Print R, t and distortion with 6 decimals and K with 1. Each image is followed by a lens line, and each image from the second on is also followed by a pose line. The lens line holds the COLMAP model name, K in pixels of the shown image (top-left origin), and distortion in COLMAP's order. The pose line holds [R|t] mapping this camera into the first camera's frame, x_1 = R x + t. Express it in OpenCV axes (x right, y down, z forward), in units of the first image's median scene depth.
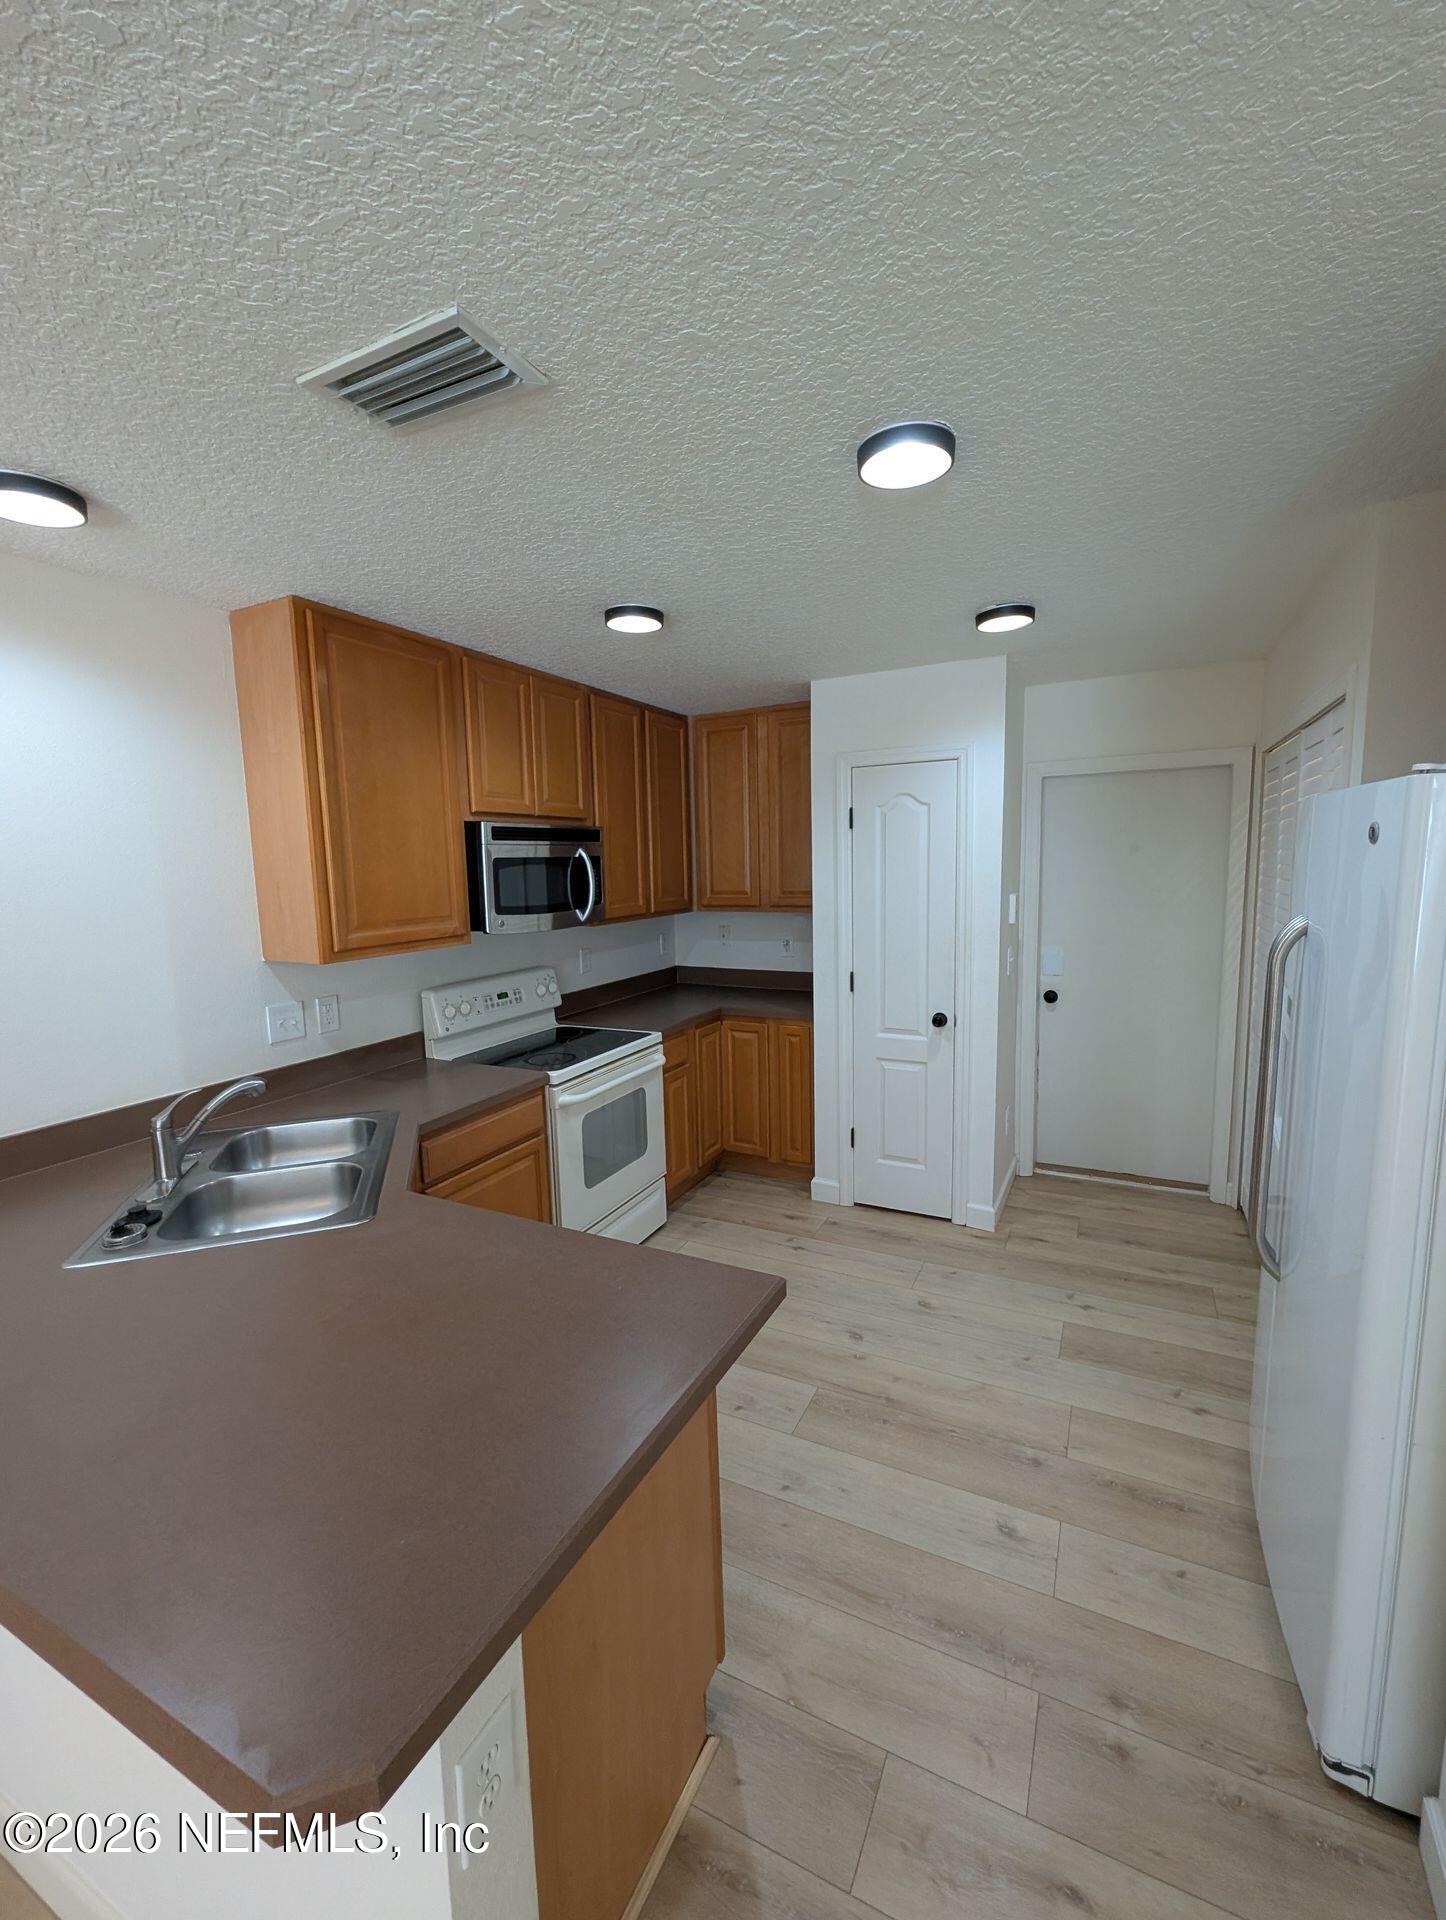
lens RADIAL K [[799.4, 0, 723.0], [0, 799.4, 960.0], [0, 0, 1]] dist [0.001249, 0.000169]
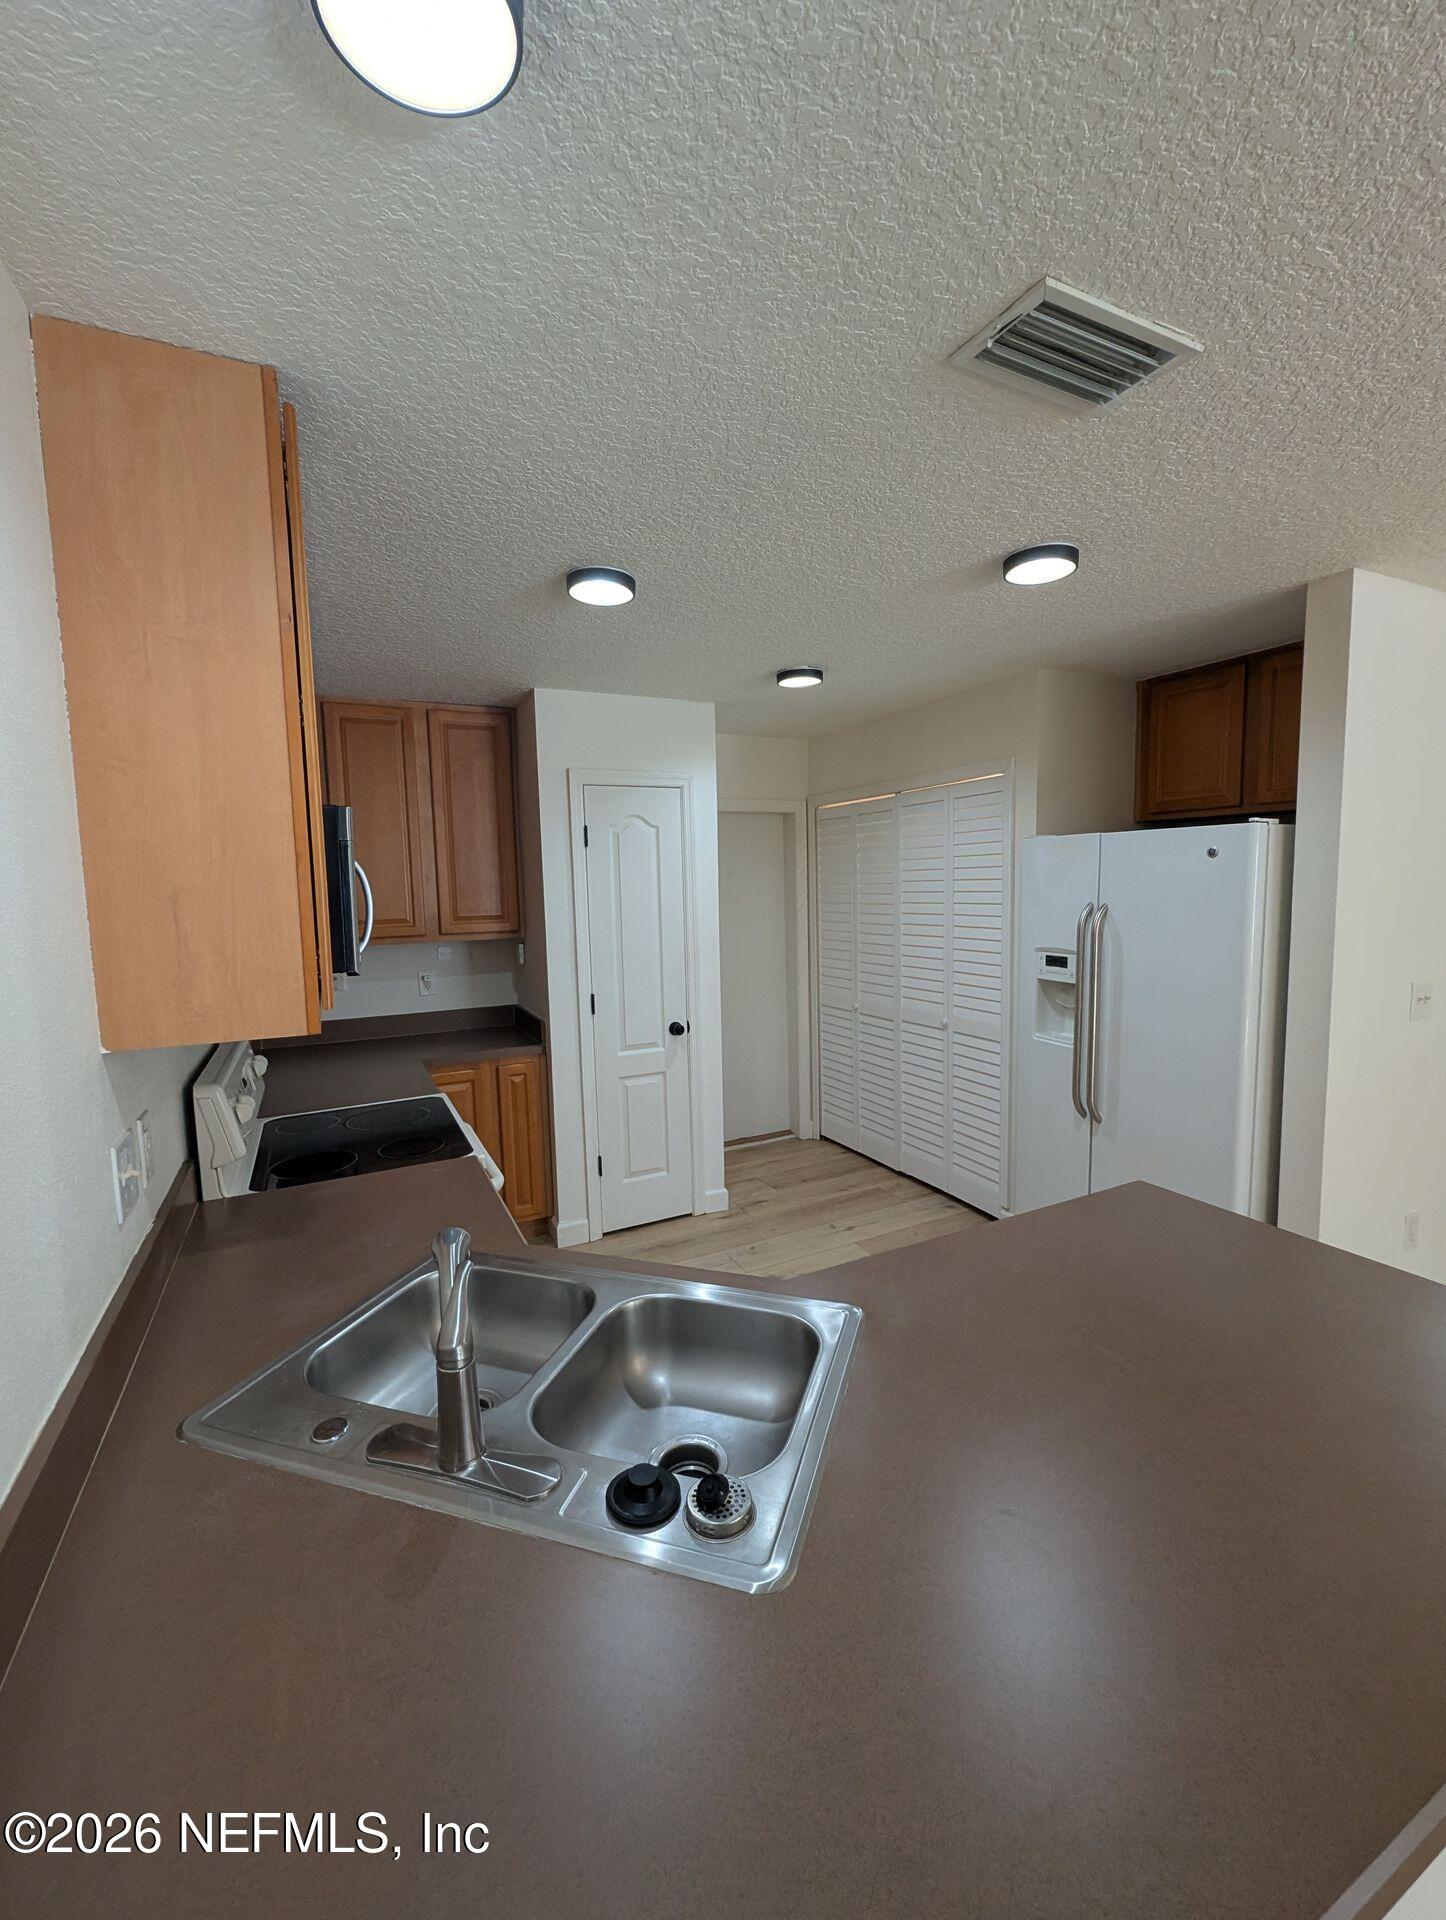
lens RADIAL K [[799.4, 0, 723.0], [0, 799.4, 960.0], [0, 0, 1]] dist [0.001249, 0.000169]
pose [[0.597965, -0.065660, 0.798828, -0.538142], [0.108899, 0.994053, 0.000191, -0.009633], [-0.794090, 0.086877, 0.601559, 0.296979]]
